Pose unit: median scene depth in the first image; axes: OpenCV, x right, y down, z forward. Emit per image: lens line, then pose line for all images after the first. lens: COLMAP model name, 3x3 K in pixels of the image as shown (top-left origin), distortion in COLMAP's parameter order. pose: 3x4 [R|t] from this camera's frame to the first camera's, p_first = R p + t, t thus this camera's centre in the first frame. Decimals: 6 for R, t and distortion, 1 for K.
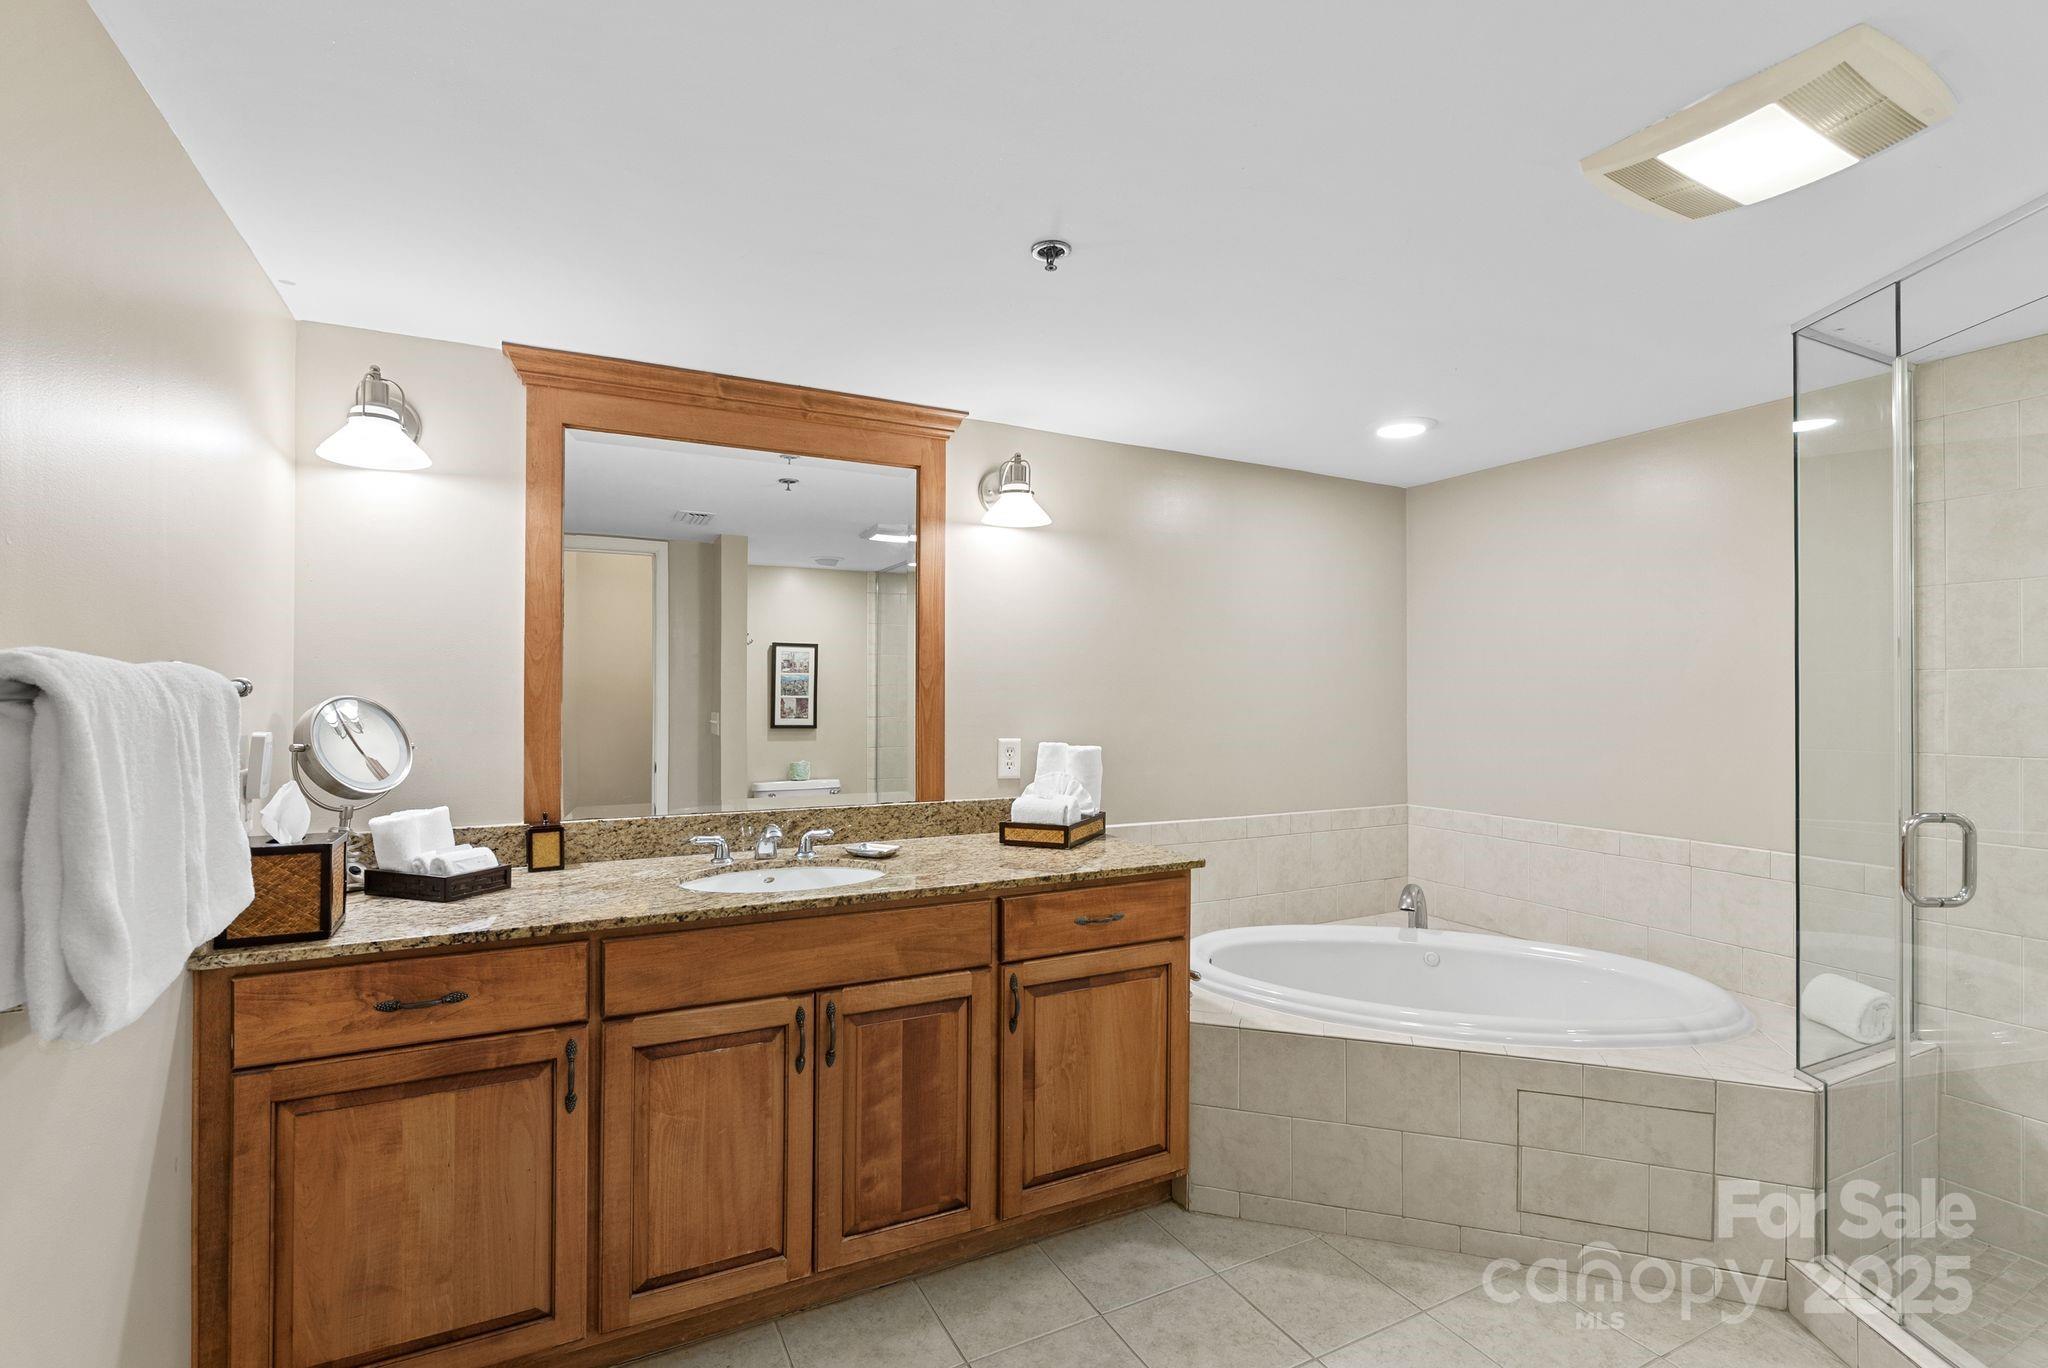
lens RADIAL K [[939.7, 0, 1034.8], [0, 939.7, 683.2], [0, 0, 1]] dist [-0.002136, 0.000184]
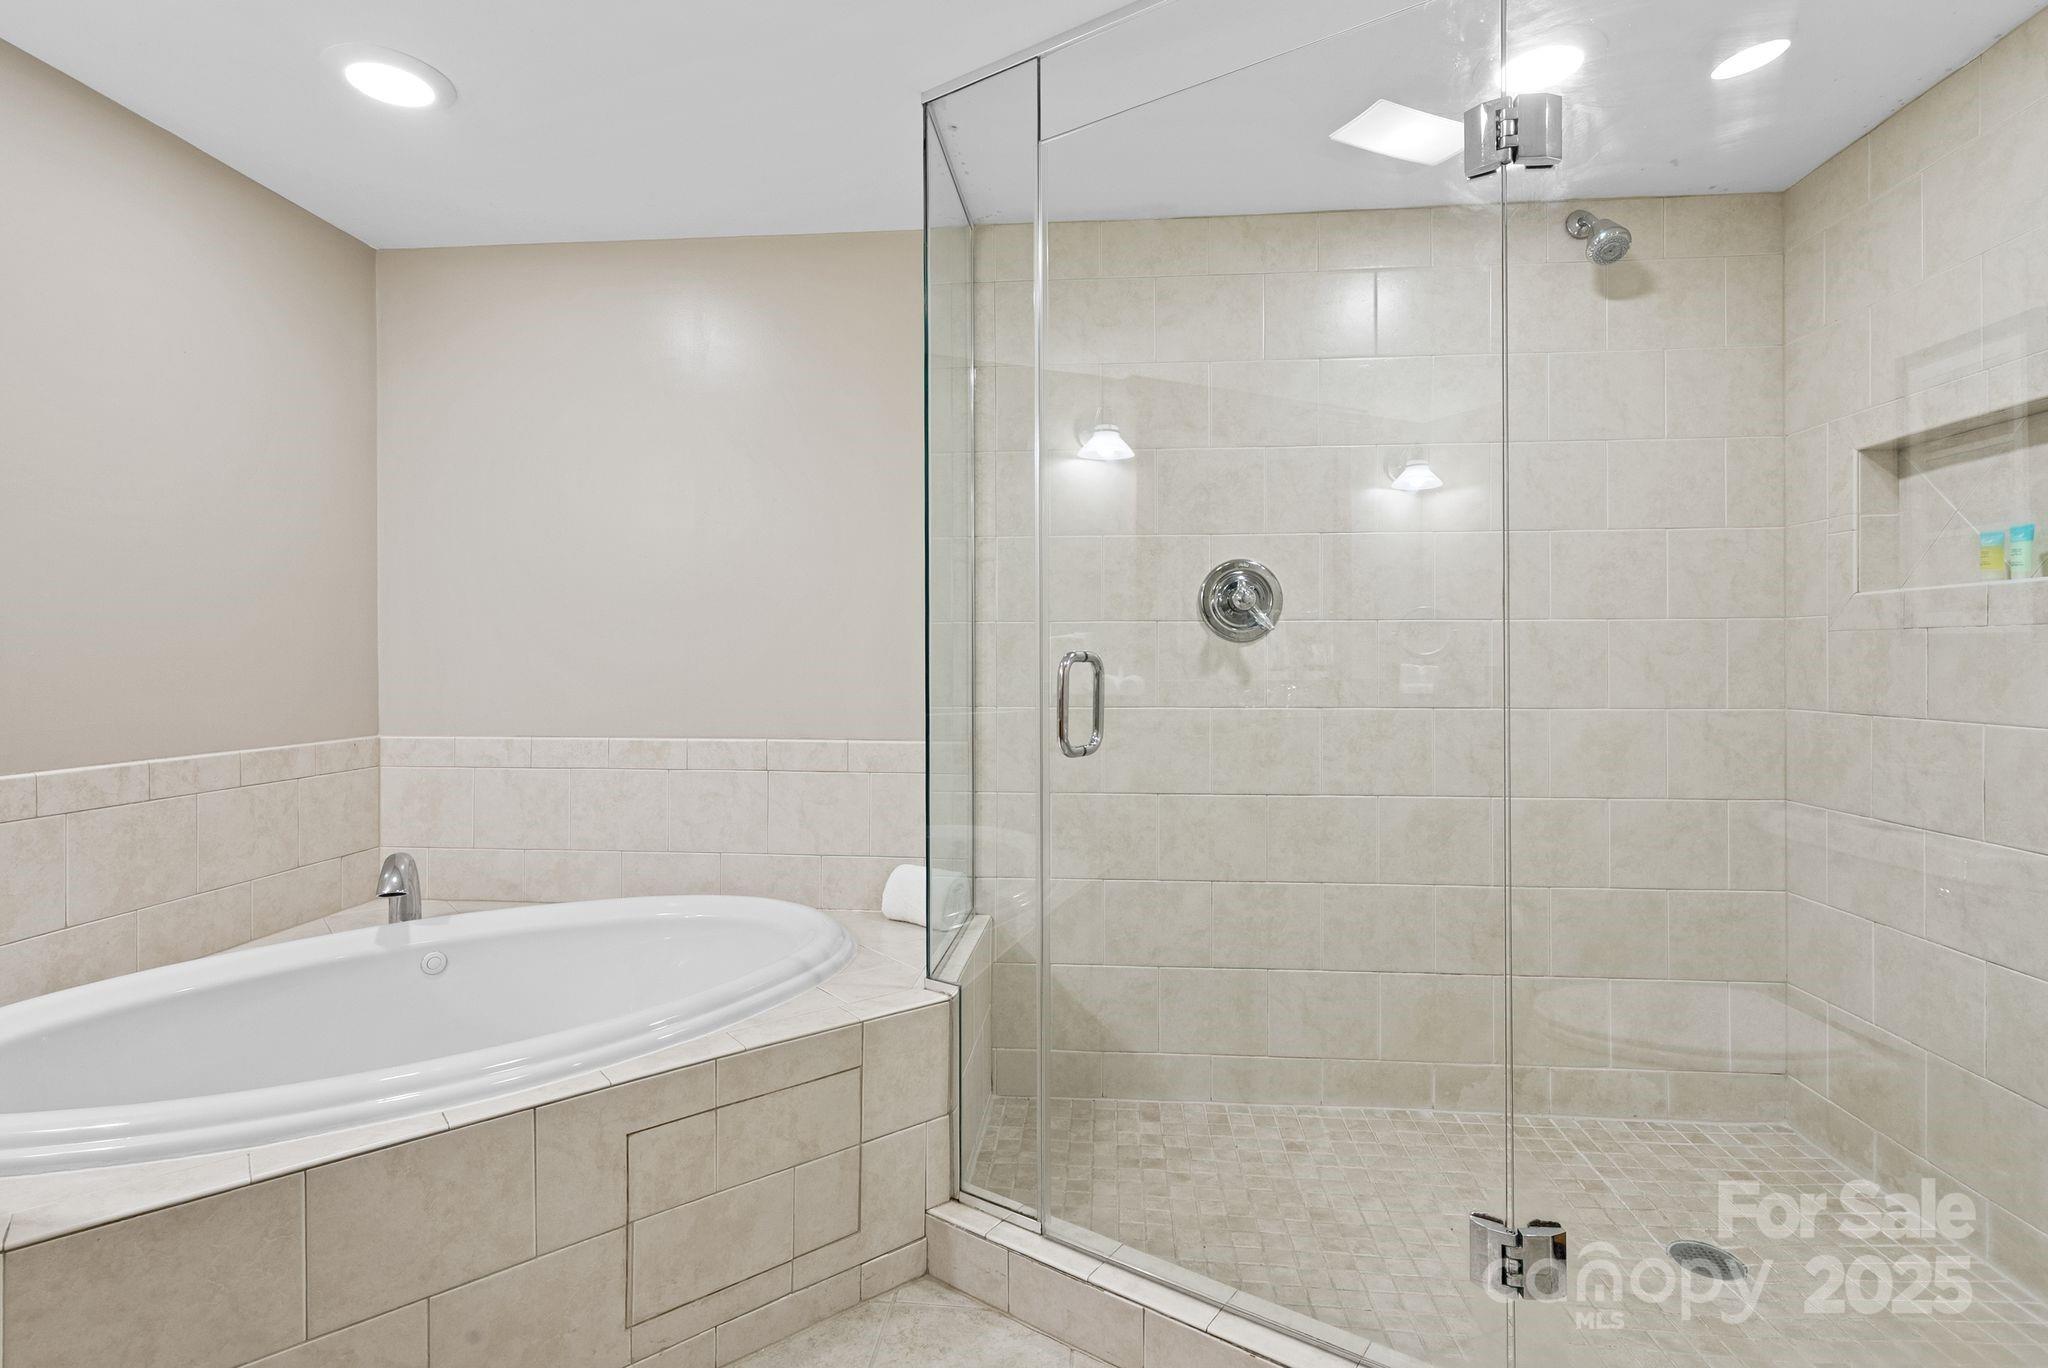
lens RADIAL K [[1003.9, 0, 1022.3], [0, 1003.9, 655.3], [0, 0, 1]] dist [0.003977, 0.001415]
pose [[0.549031, -0.005398, 0.835784, 0.096040], [-0.005967, 0.999928, 0.010378, 0.099976], [-0.835780, -0.010685, 0.548960, 0.392861]]
